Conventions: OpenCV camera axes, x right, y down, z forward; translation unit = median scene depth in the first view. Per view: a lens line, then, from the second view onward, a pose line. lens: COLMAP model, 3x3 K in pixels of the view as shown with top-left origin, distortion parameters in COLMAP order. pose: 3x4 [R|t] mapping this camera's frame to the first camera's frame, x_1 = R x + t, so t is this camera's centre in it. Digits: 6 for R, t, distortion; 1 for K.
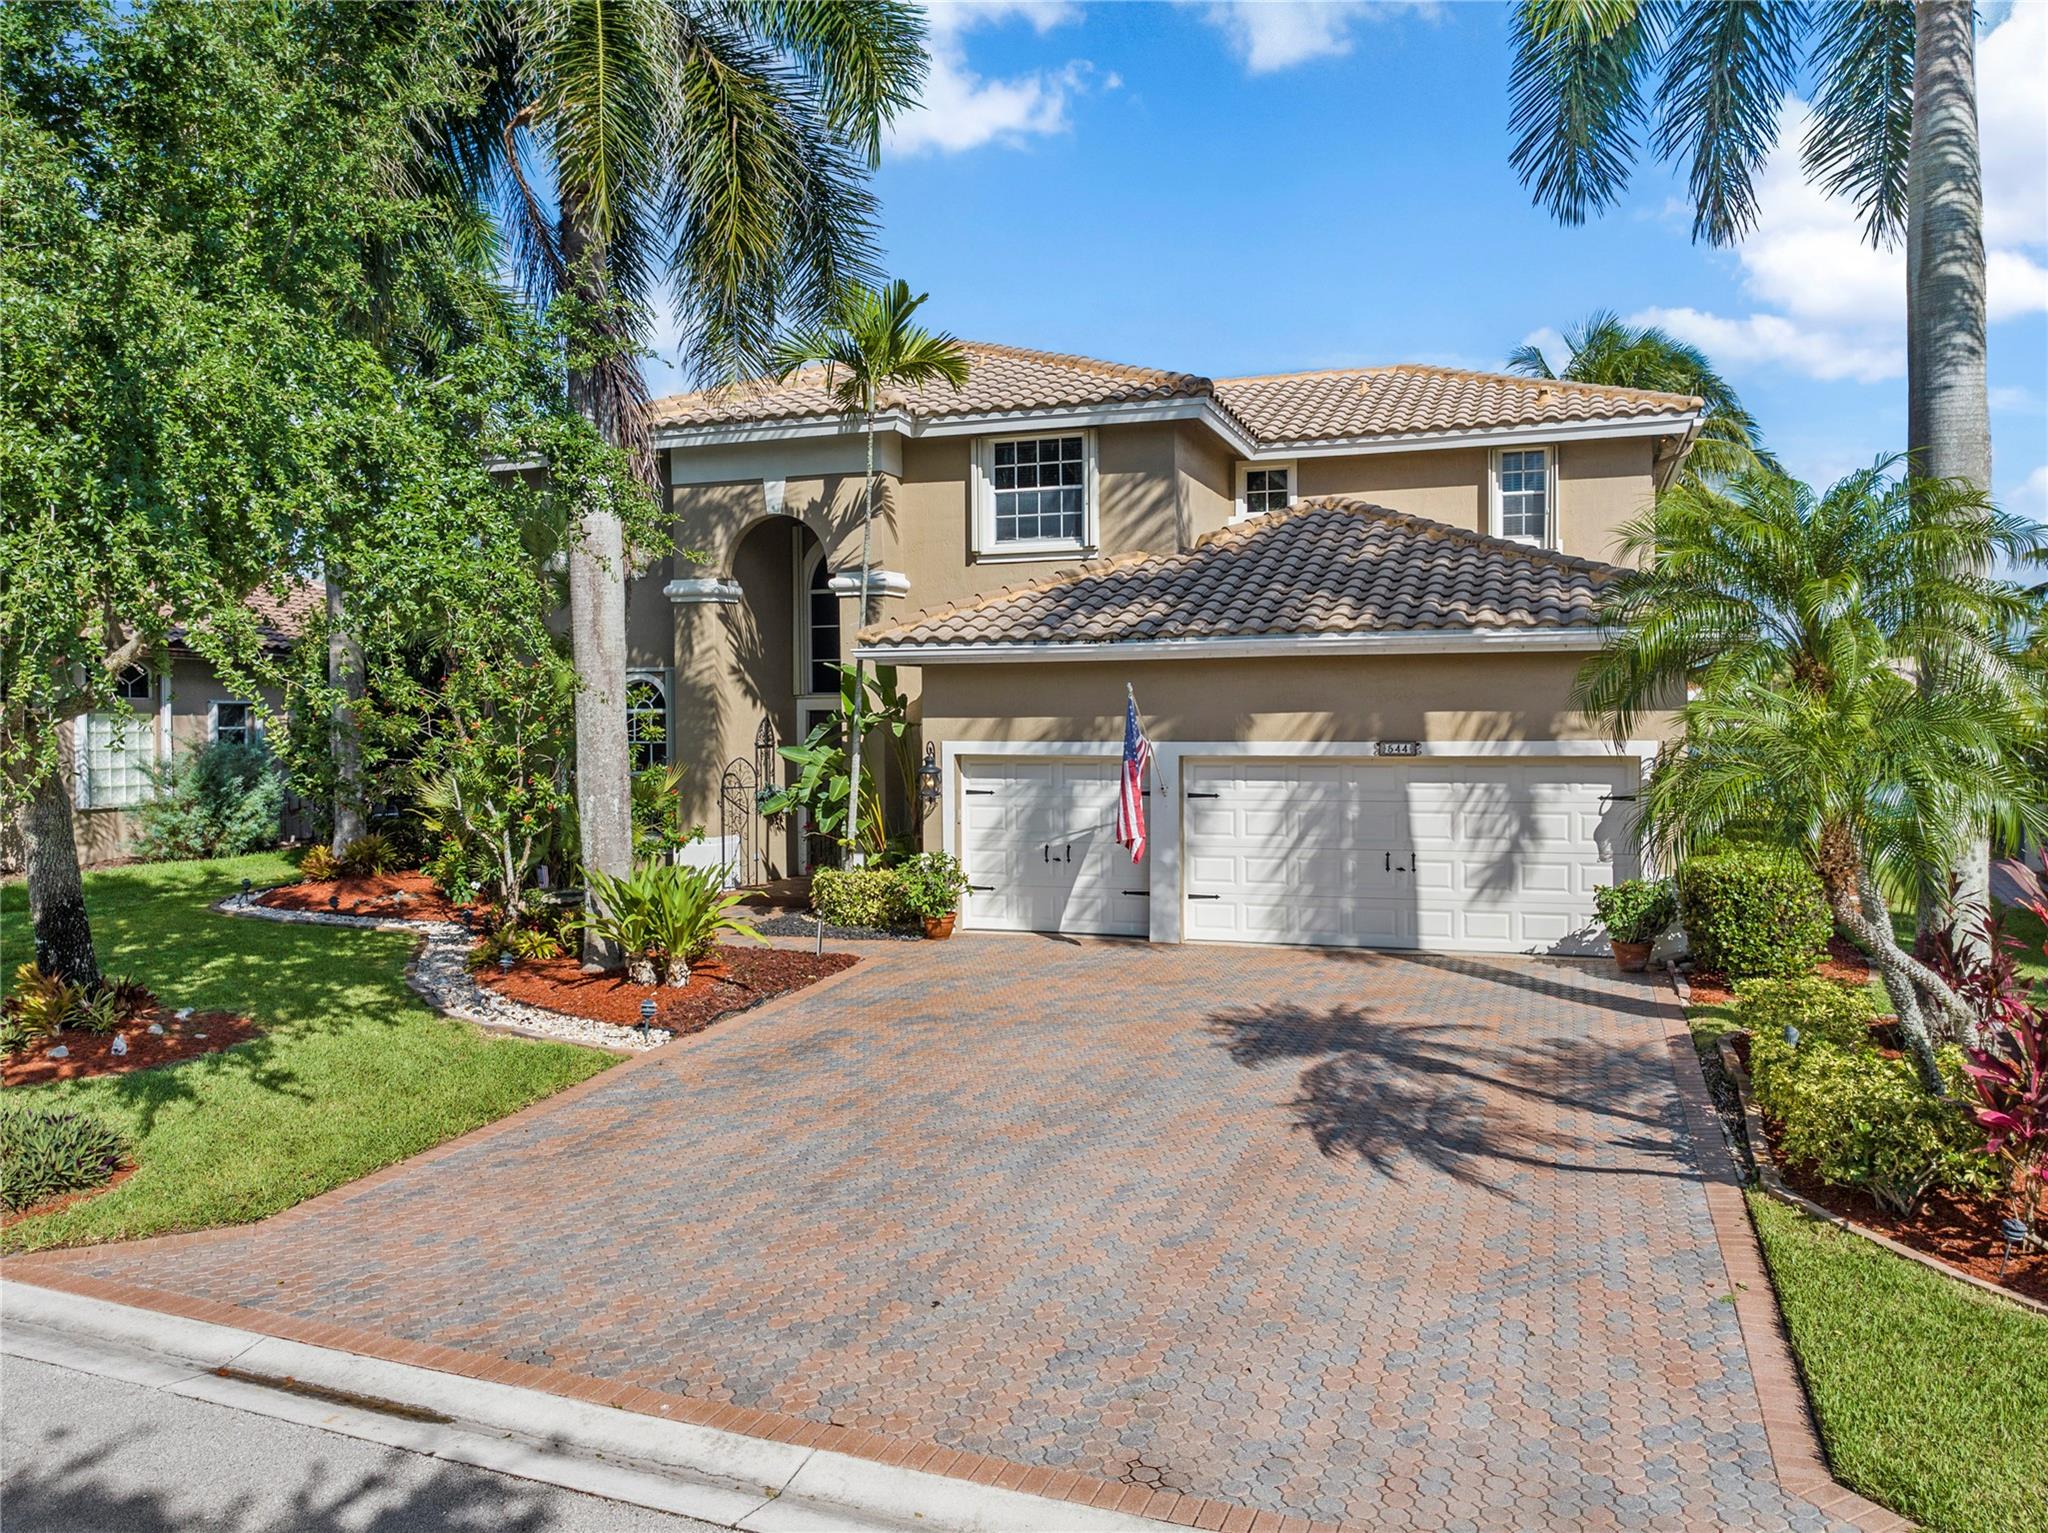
lens RADIAL K [[1471.2, 0, 1032.4], [0, 1471.2, 743.9], [0, 0, 1]] dist [-0.038307, 0.002089]
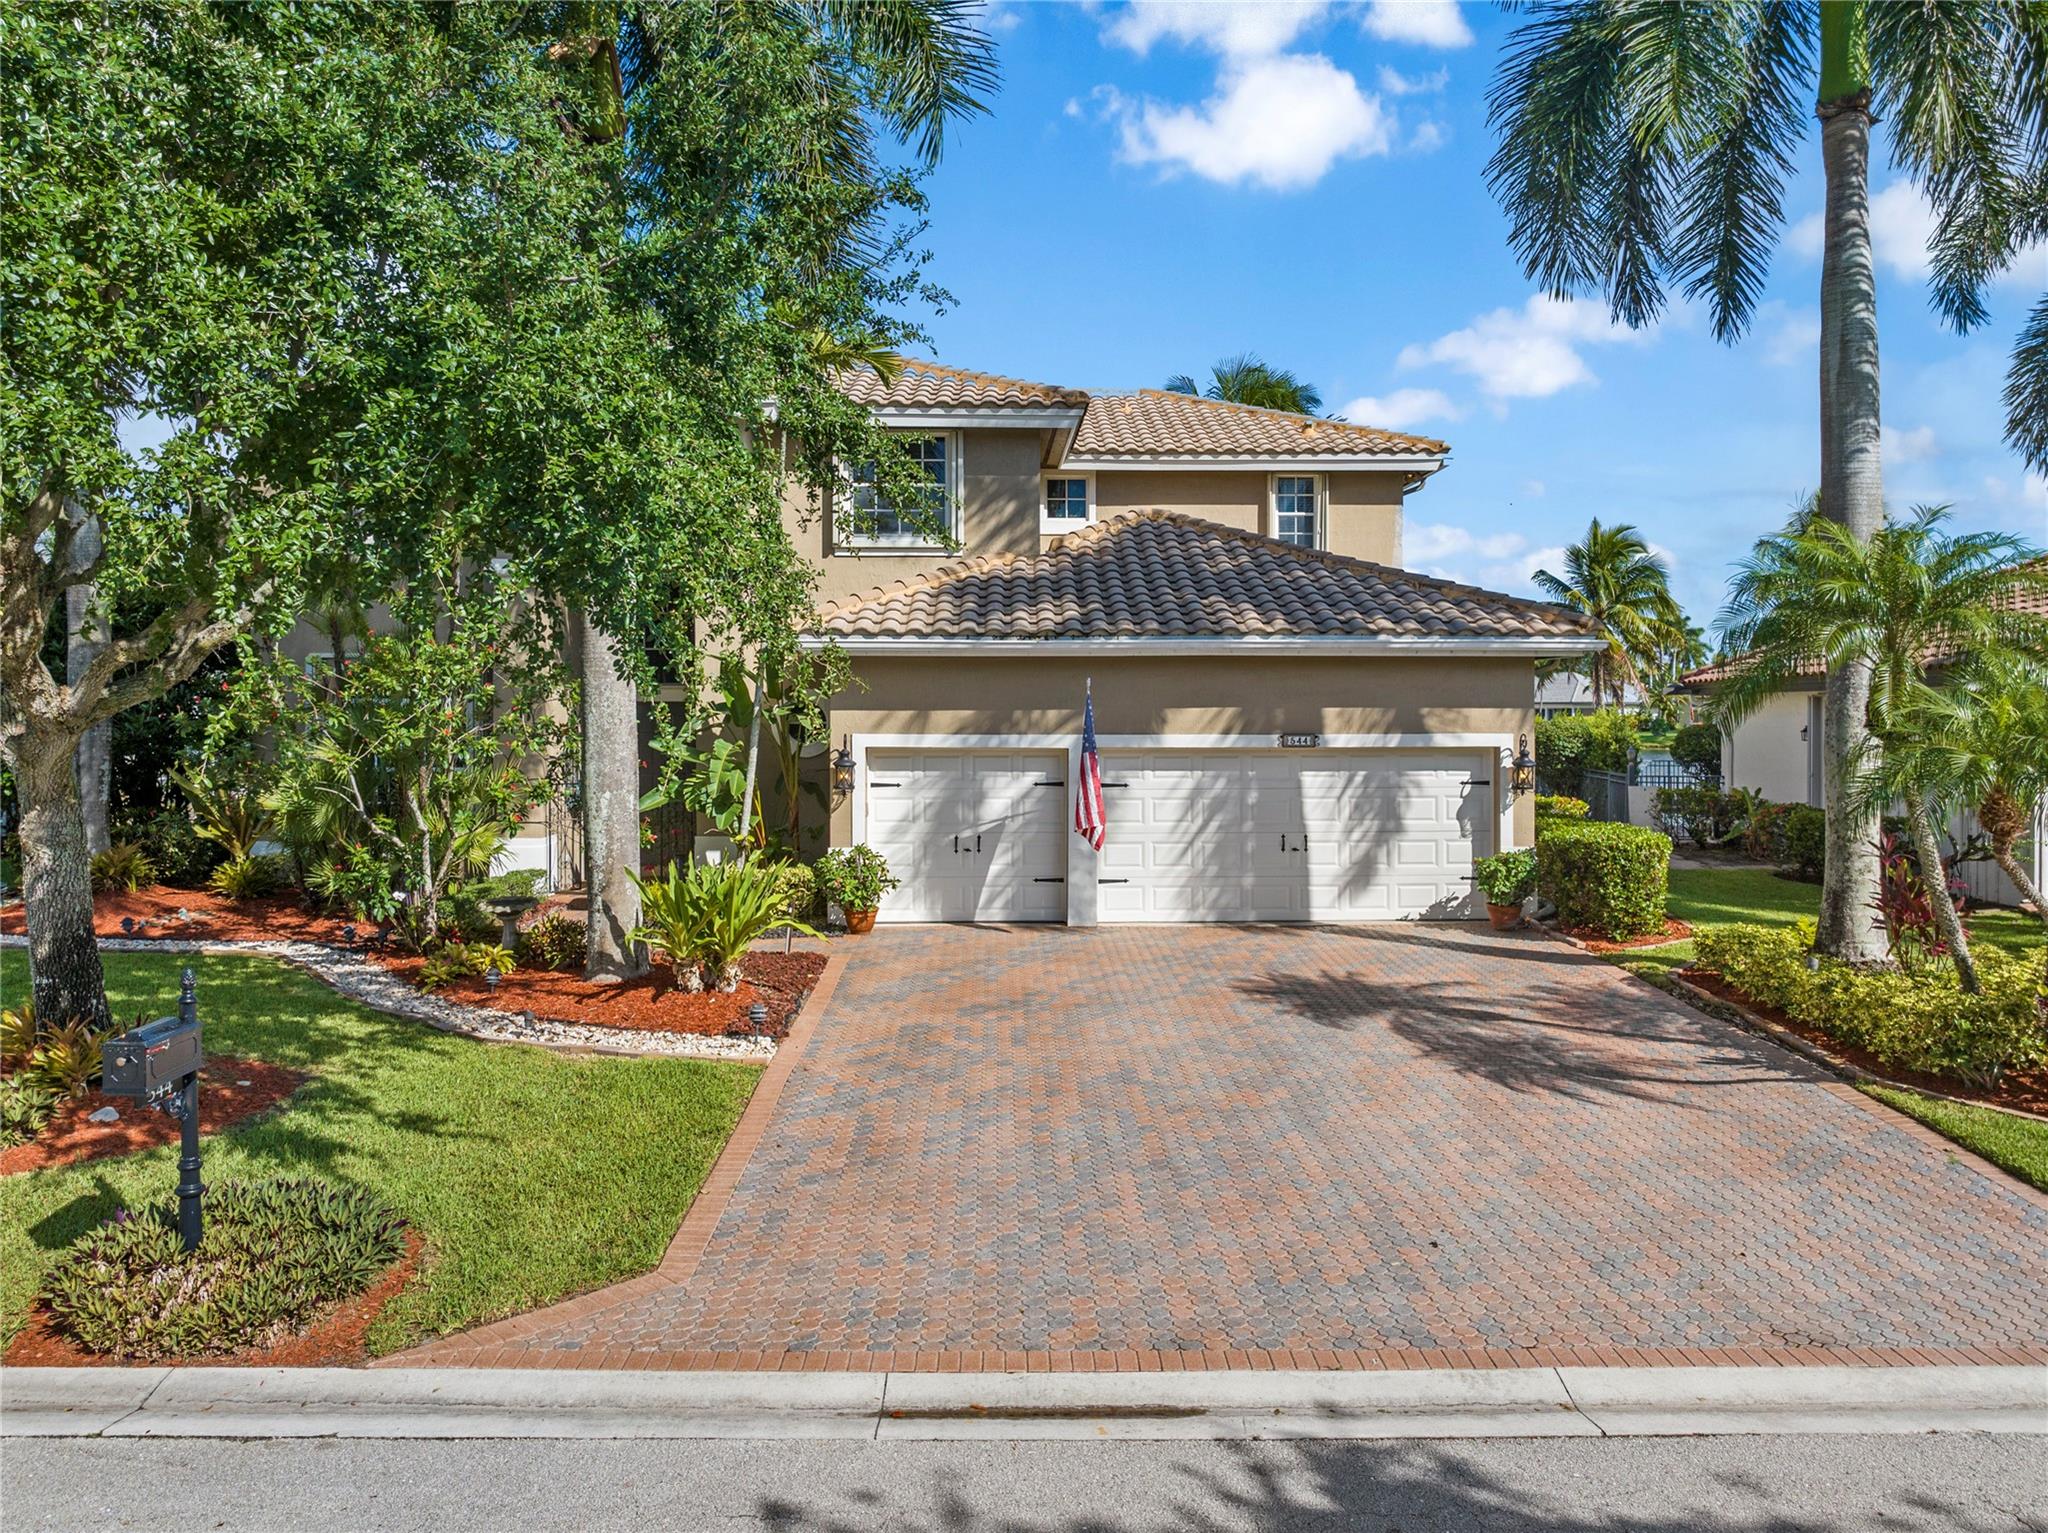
lens RADIAL K [[1467.0, 0, 1020.5], [0, 1467.0, 704.9], [0, 0, 1]] dist [-0.033306, 0.001683]
pose [[0.932128, 0.008197, 0.362036, -0.348041], [0.000301, 0.999726, -0.023411, 0.001940], [-0.362128, 0.021931, 0.931870, 0.039987]]
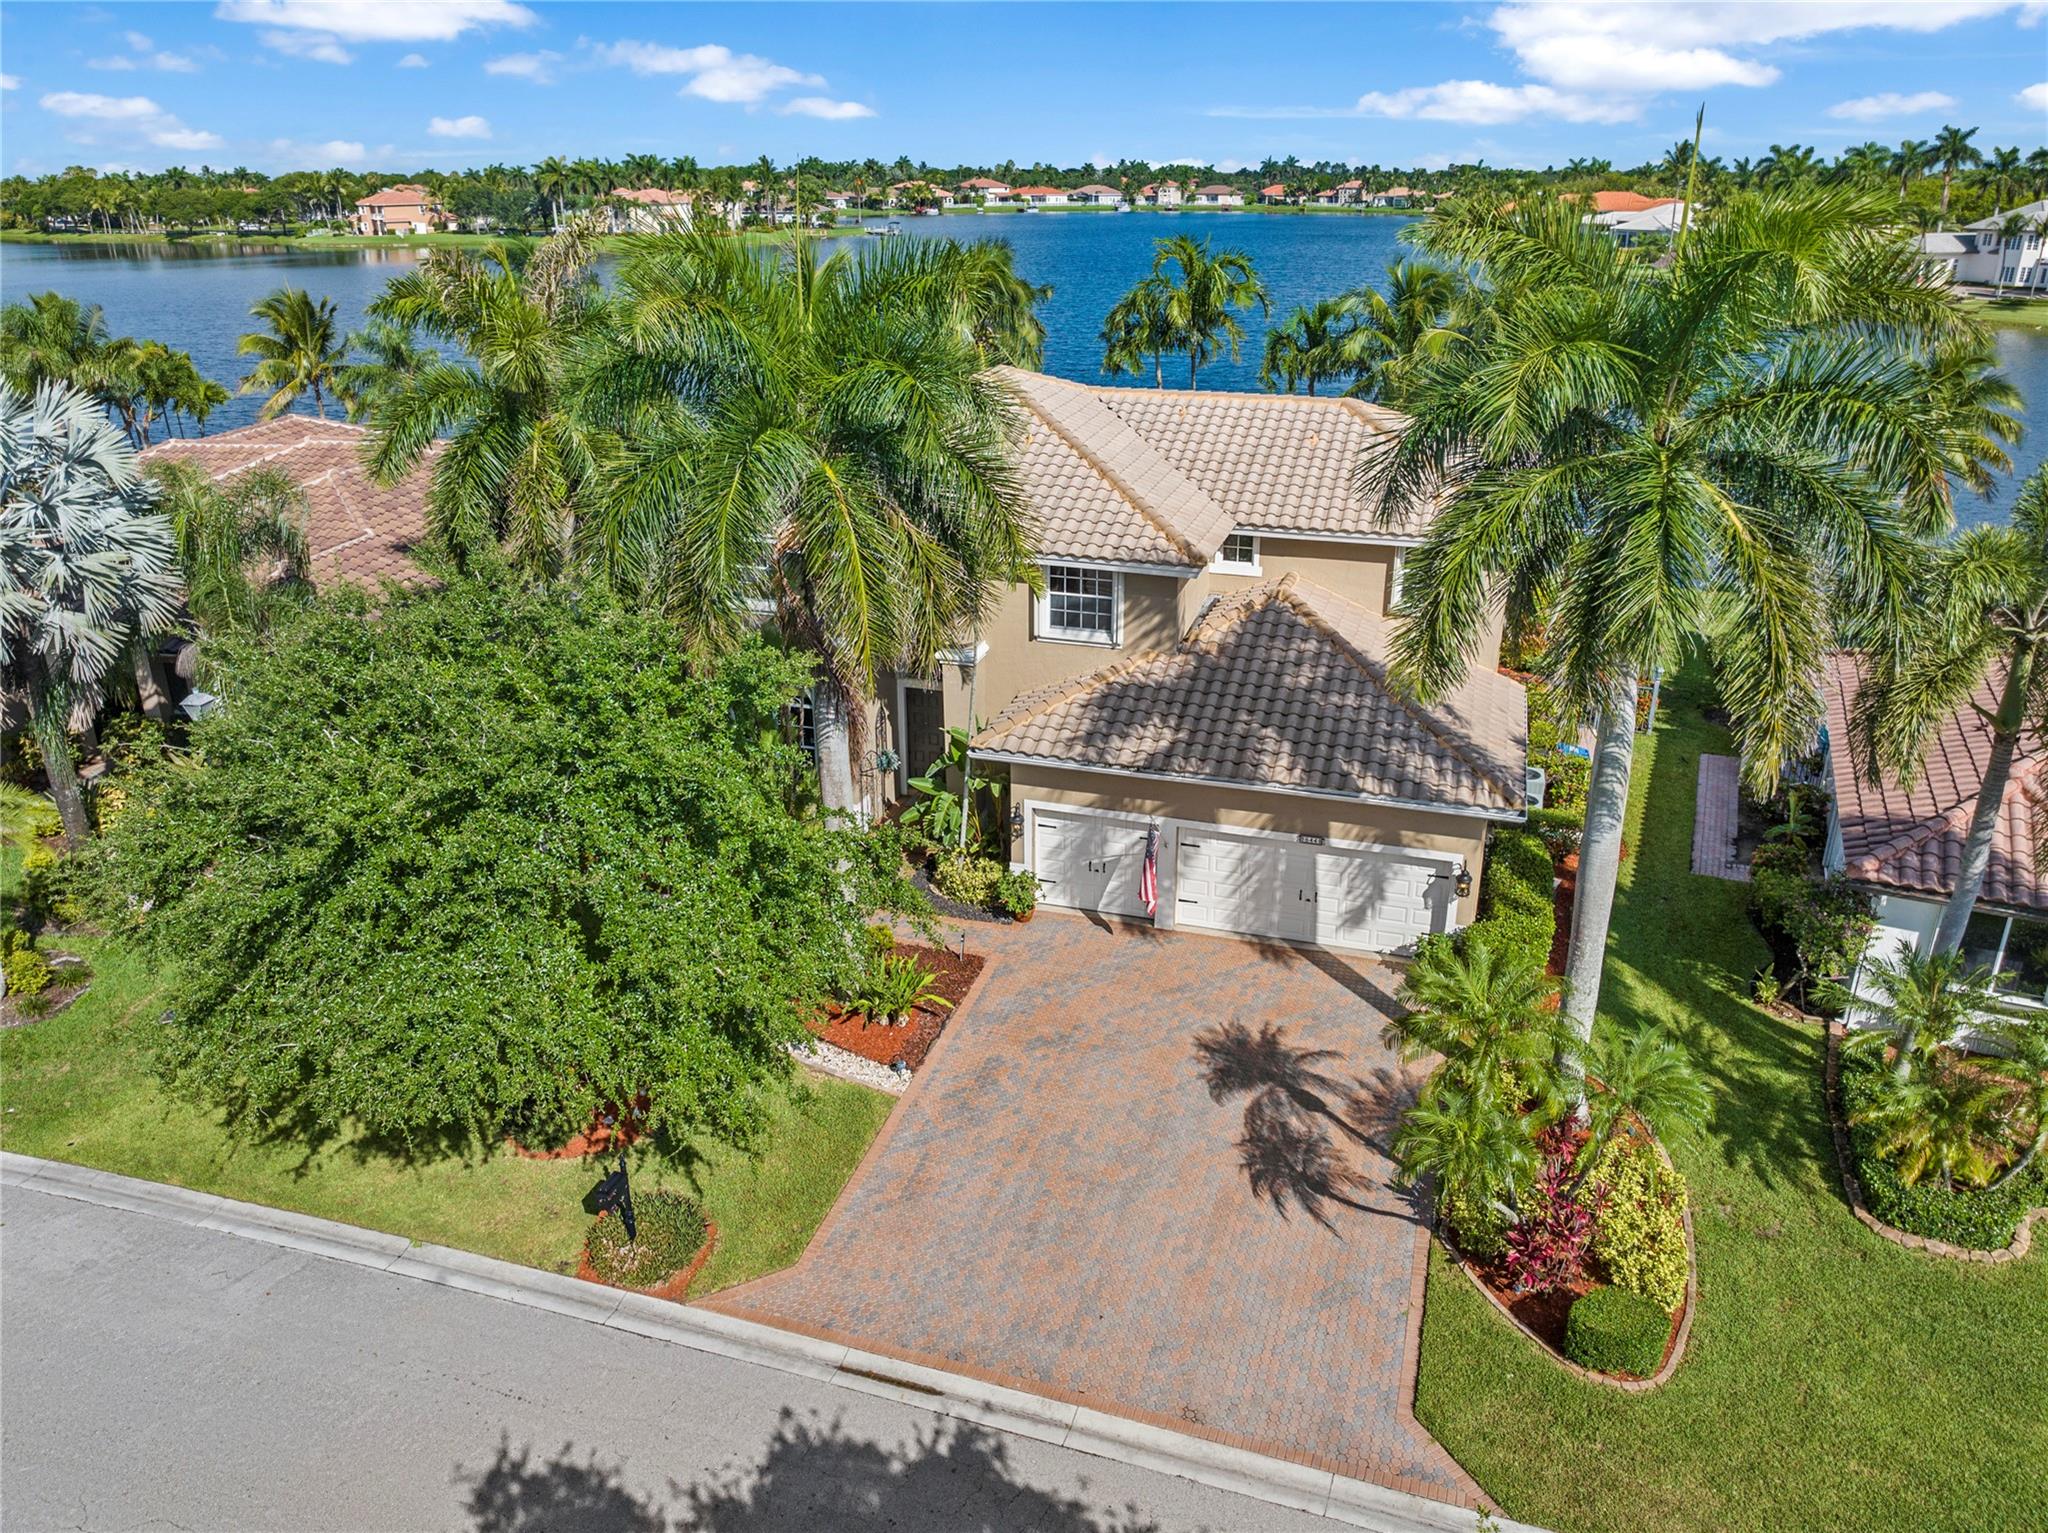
lens RADIAL K [[1480.9, 0, 1035.5], [0, 1480.9, 733.2], [0, 0, 1]] dist [0.002125, 0.001152]
pose [[0.998838, -0.012559, 0.046536, -0.134680], [-0.004933, 0.933750, 0.357891, -0.697484], [-0.047947, -0.357705, 0.932603, -0.488791]]
